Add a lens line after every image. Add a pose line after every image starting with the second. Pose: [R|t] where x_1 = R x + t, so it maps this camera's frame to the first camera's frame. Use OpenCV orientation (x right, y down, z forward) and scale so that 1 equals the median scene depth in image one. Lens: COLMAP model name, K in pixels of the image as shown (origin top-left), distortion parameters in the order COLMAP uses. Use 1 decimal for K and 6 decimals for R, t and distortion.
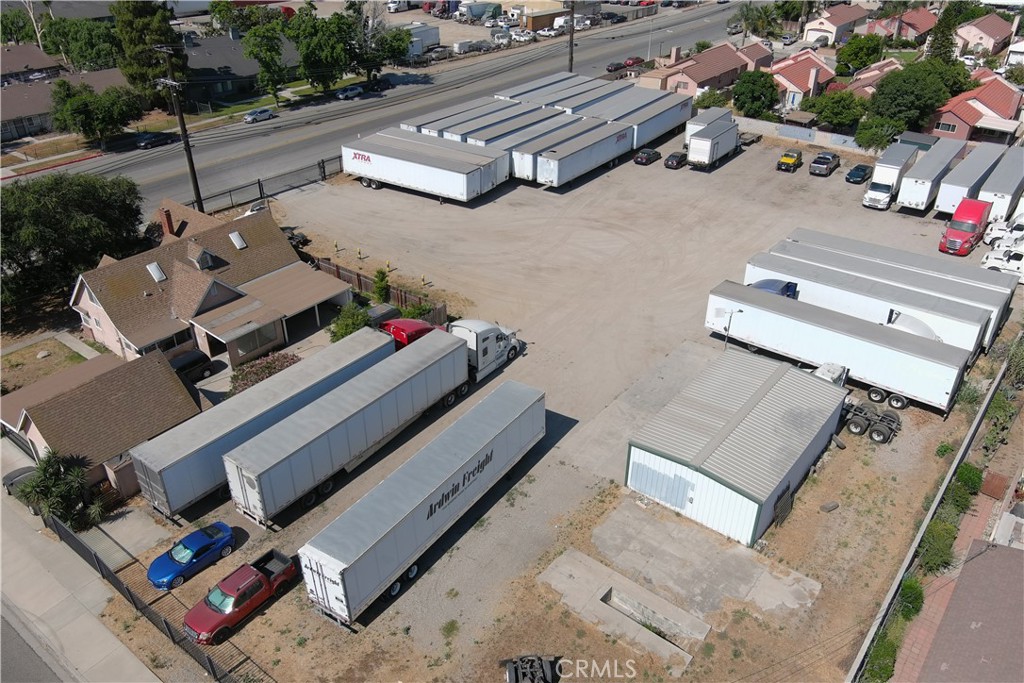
lens RADIAL K [[793.3, 0, 514.6], [0, 793.3, 340.5], [0, 0, 1]] dist [0.035536, -0.002818]
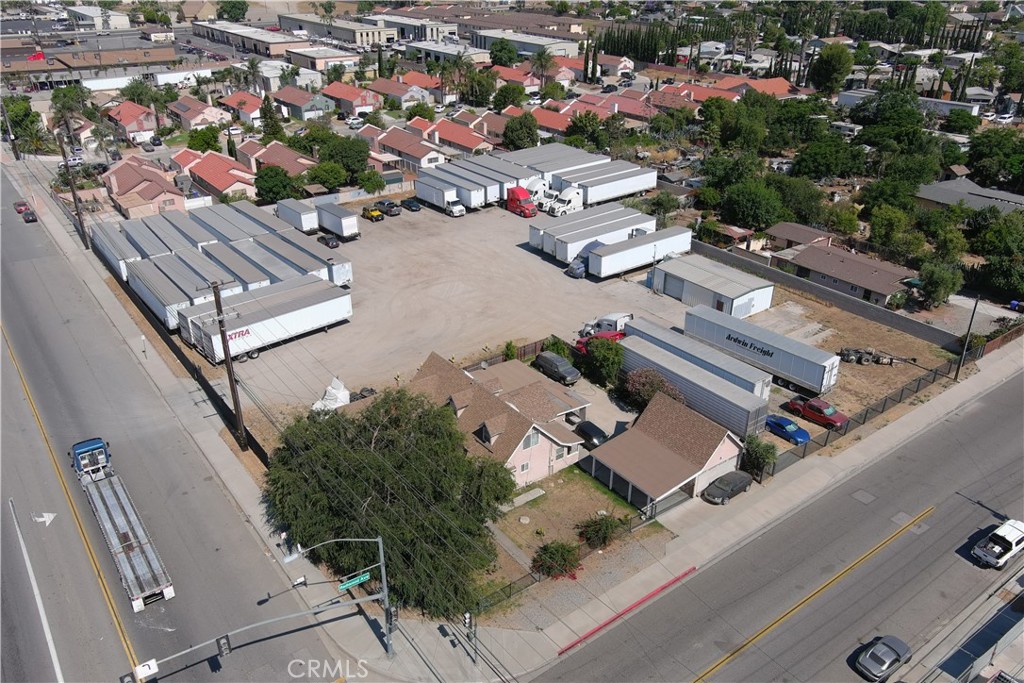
lens RADIAL K [[793.3, 0, 517.0], [0, 793.3, 344.1], [0, 0, 1]] dist [0.035536, -0.002818]
pose [[0.263610, -0.443973, 0.856386, -0.943093], [0.493776, 0.824765, 0.275587, -0.322020], [-0.828671, 0.350215, 0.436640, 0.299493]]
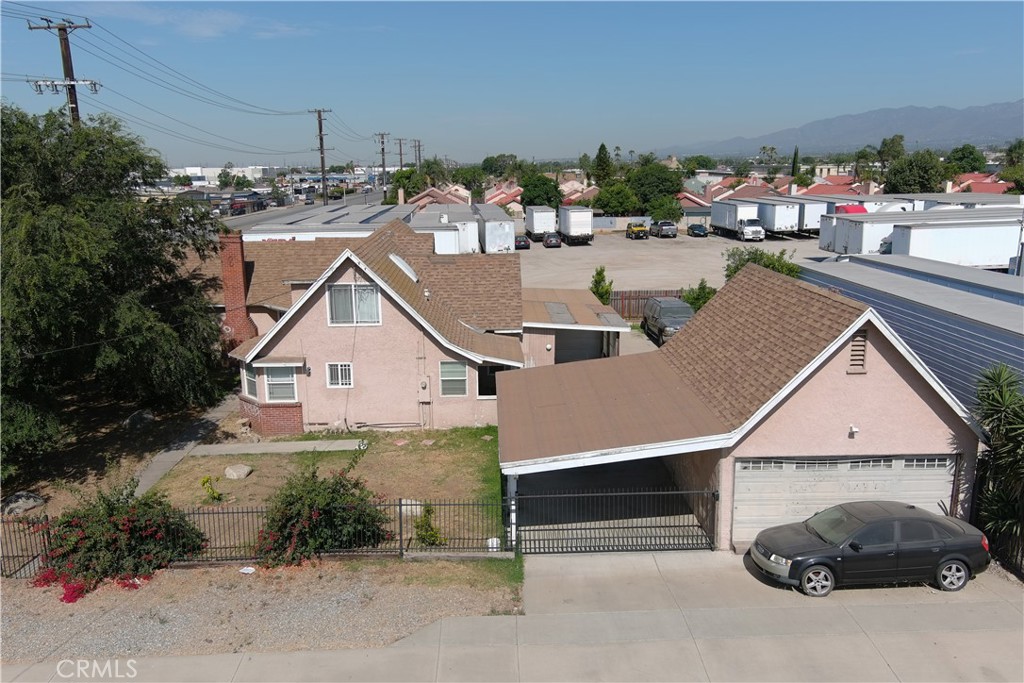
lens RADIAL K [[793.3, 0, 512.7], [0, 793.3, 340.5], [0, 0, 1]] dist [0.035536, -0.002818]
pose [[0.767126, -0.157007, 0.621986, -0.485707], [0.347203, 0.916915, -0.196767, 0.056963], [-0.539415, 0.366901, 0.757902, 0.389518]]
